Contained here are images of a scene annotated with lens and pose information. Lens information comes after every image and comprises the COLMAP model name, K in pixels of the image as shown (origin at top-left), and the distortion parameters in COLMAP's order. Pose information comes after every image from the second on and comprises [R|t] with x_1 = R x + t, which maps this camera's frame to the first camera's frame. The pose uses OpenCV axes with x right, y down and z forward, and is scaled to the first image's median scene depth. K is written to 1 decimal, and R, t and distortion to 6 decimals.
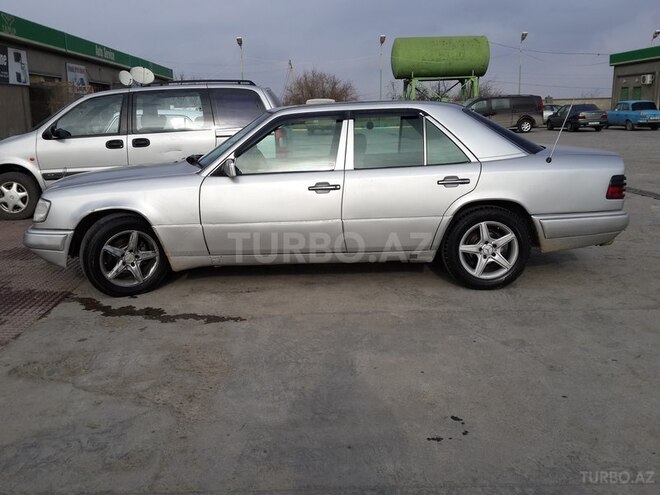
lens RADIAL K [[656.0, 0, 328.3], [0, 656.0, 245.2], [0, 0, 1]] dist [0.010778, 0.000000]
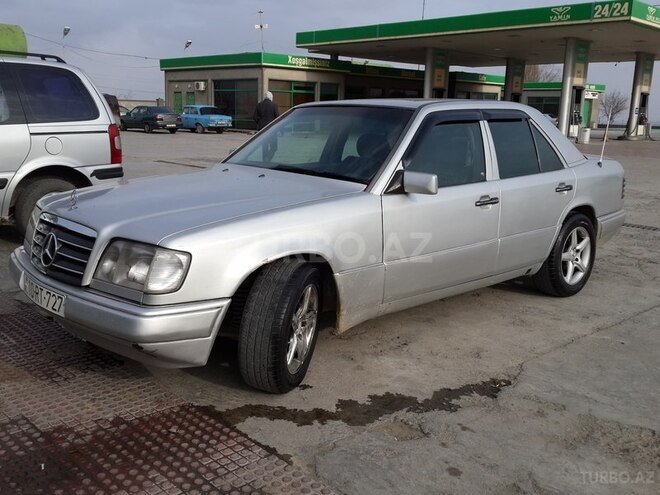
lens RADIAL K [[656.0, 0, 324.9], [0, 656.0, 243.2], [0, 0, 1]] dist [0.010778, 0.000000]
pose [[0.740101, -0.093629, 0.665946, -0.115902], [0.096404, 0.994804, 0.032726, -0.013431], [-0.665550, 0.039980, 0.745281, 0.084582]]
